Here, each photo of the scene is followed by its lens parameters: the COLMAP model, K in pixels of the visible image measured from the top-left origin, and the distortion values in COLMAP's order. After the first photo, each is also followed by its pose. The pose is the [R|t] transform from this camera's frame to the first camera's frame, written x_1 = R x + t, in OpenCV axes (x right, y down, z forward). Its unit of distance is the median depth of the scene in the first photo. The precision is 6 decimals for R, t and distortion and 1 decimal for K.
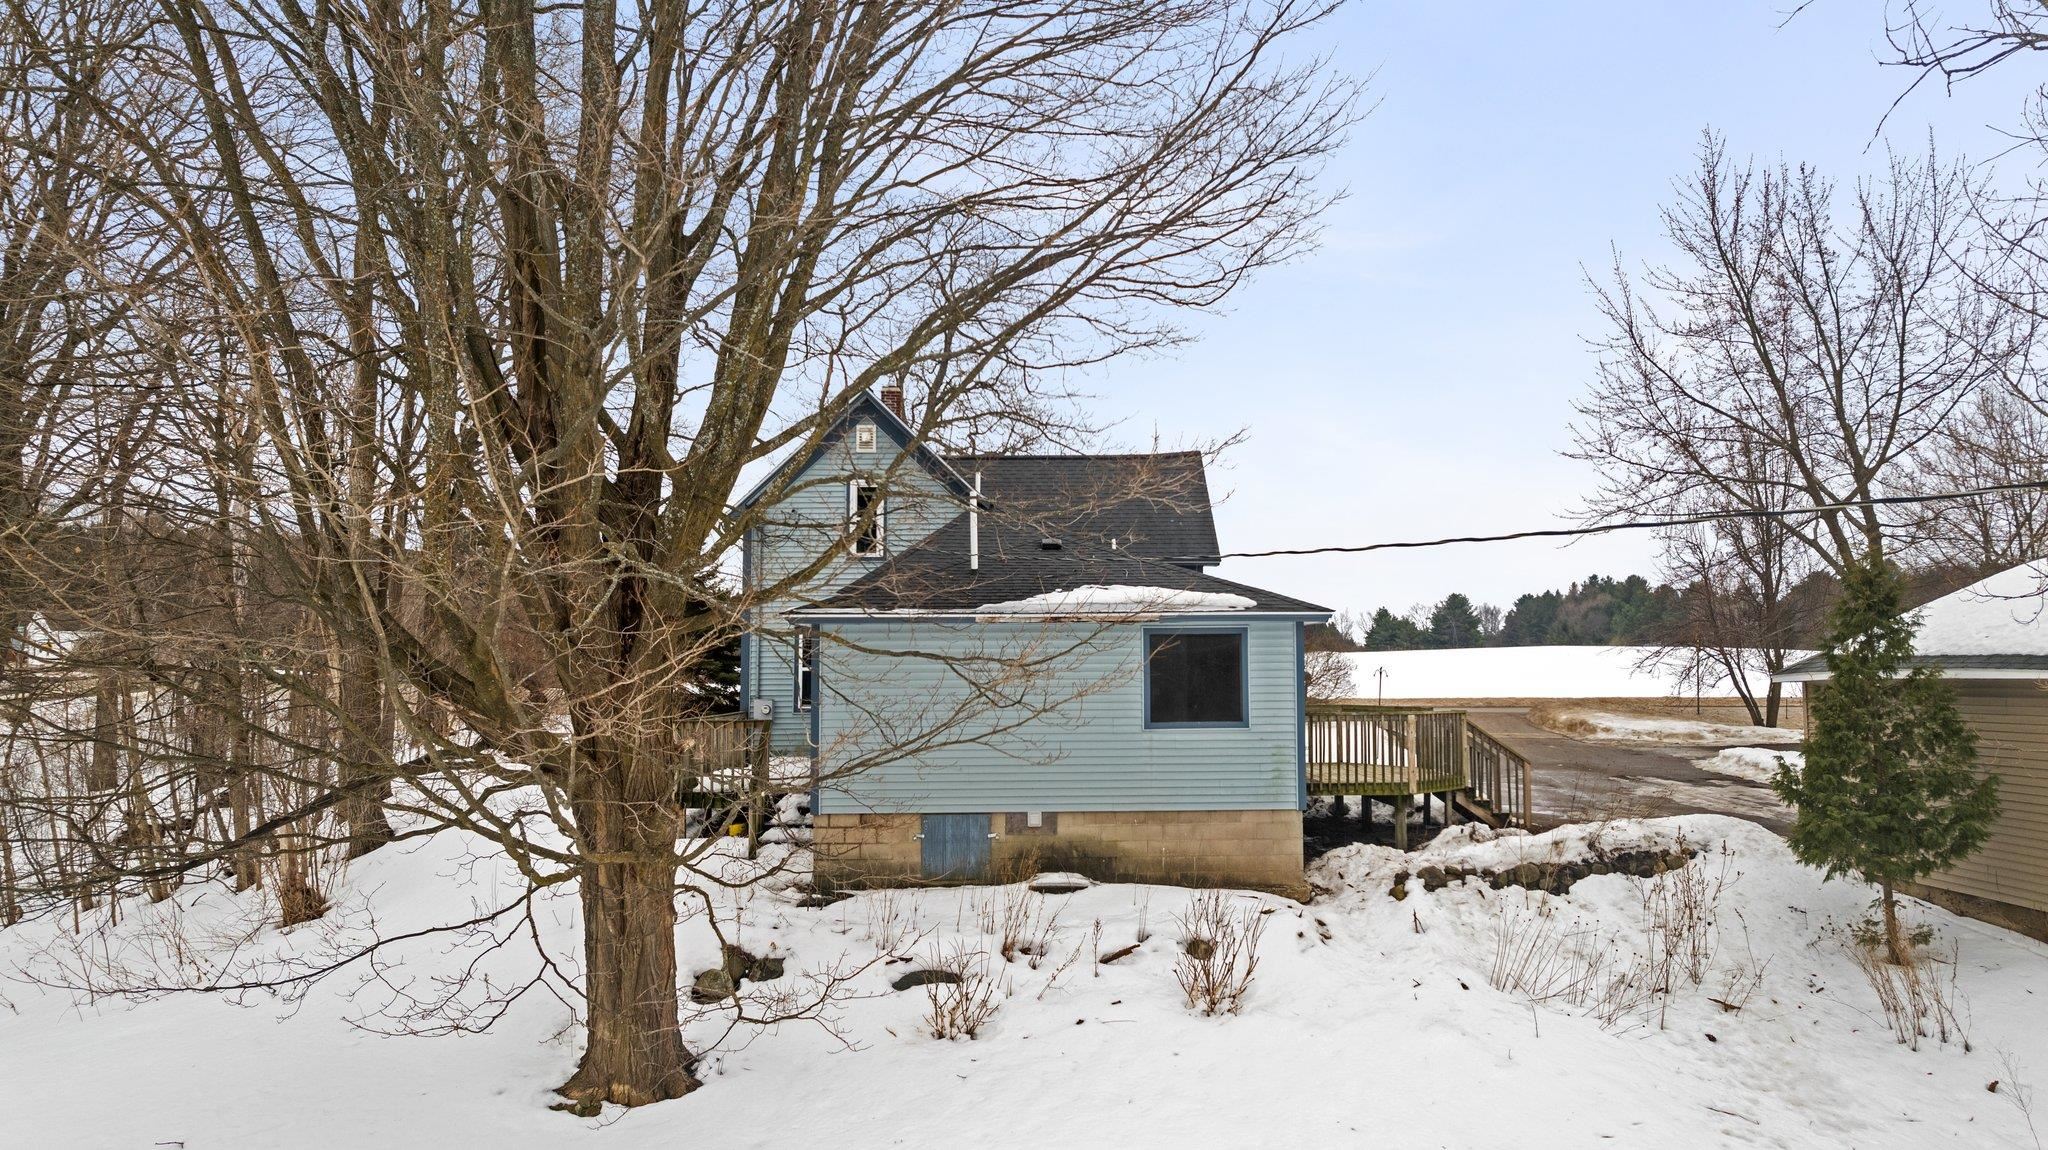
lens RADIAL K [[1307.3, 0, 1033.6], [0, 1307.3, 574.9], [0, 0, 1]] dist [-0.086976, 0.083449]
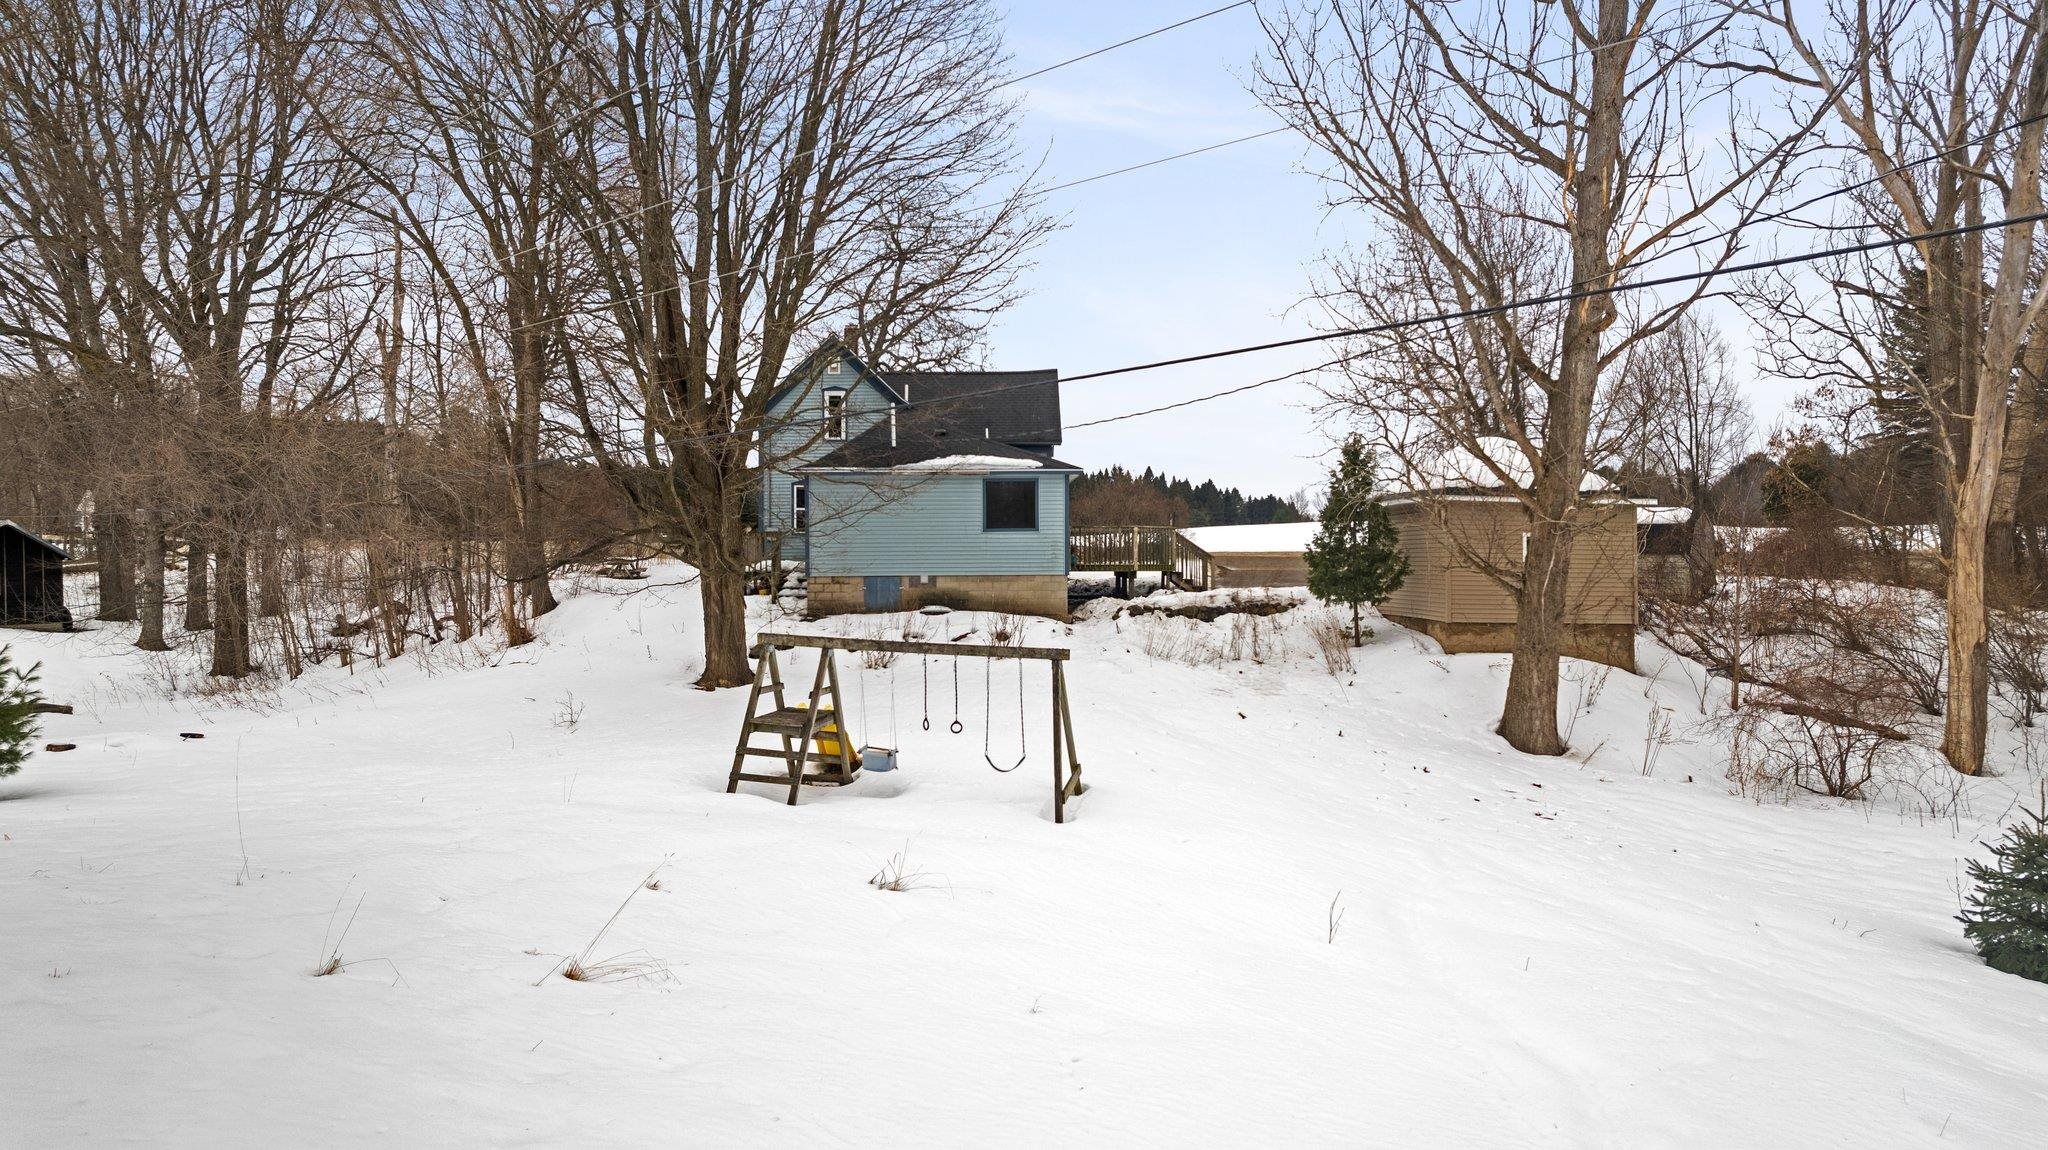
lens RADIAL K [[1307.3, 0, 1033.6], [0, 1307.3, 574.9], [0, 0, 1]] dist [-0.086976, 0.083449]
pose [[0.999850, -0.001279, 0.017277, 0.125890], [-0.000294, 0.995875, 0.090732, 0.009288], [-0.017322, -0.090724, 0.995725, -0.882748]]
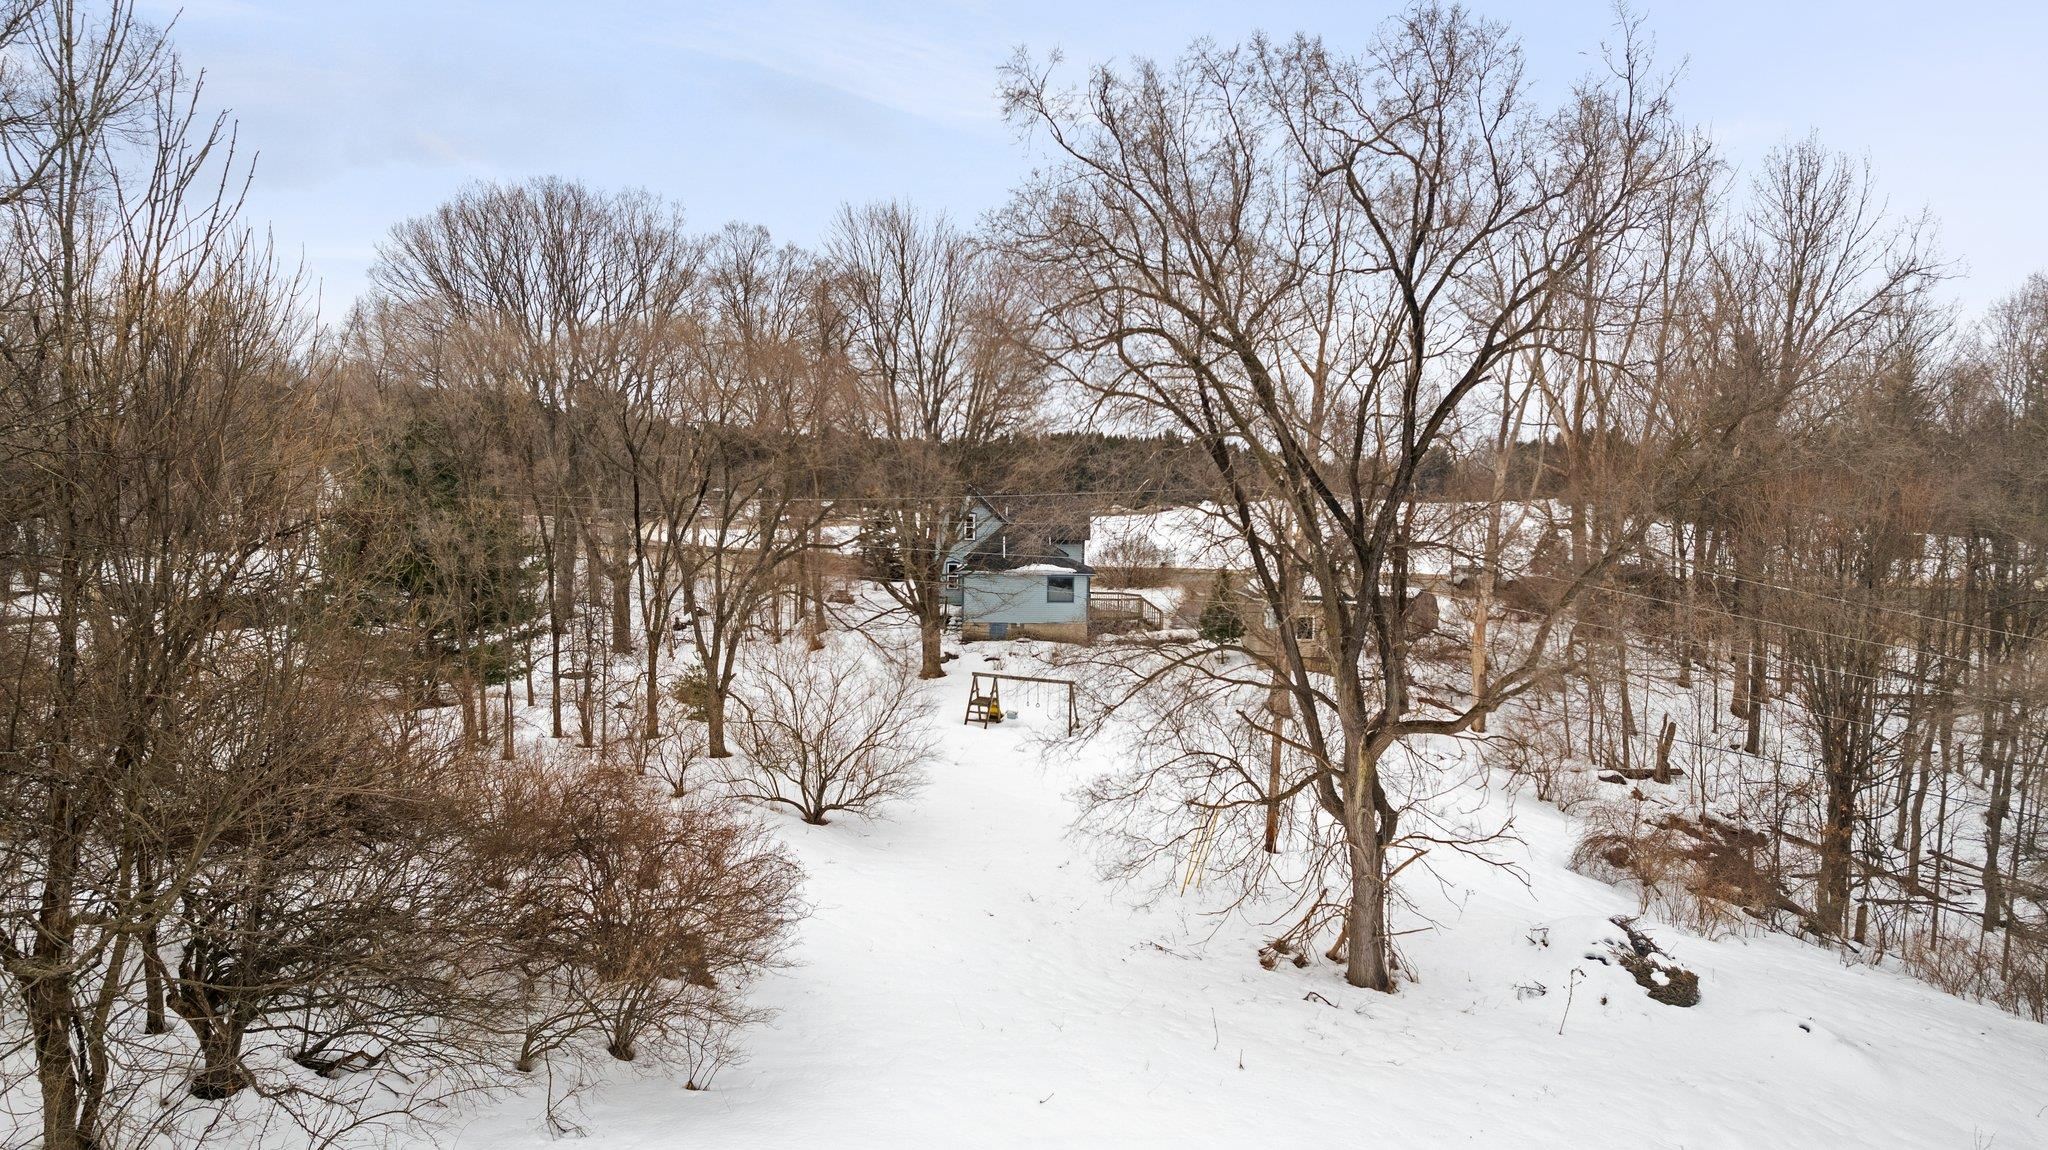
lens RADIAL K [[1307.3, 0, 1033.6], [0, 1307.3, 574.9], [0, 0, 1]] dist [-0.086976, 0.083449]
pose [[0.999429, 0.021799, -0.025829, 0.147571], [-0.017925, 0.989743, 0.141731, -0.527140], [0.028654, -0.141187, 0.989568, -2.909812]]
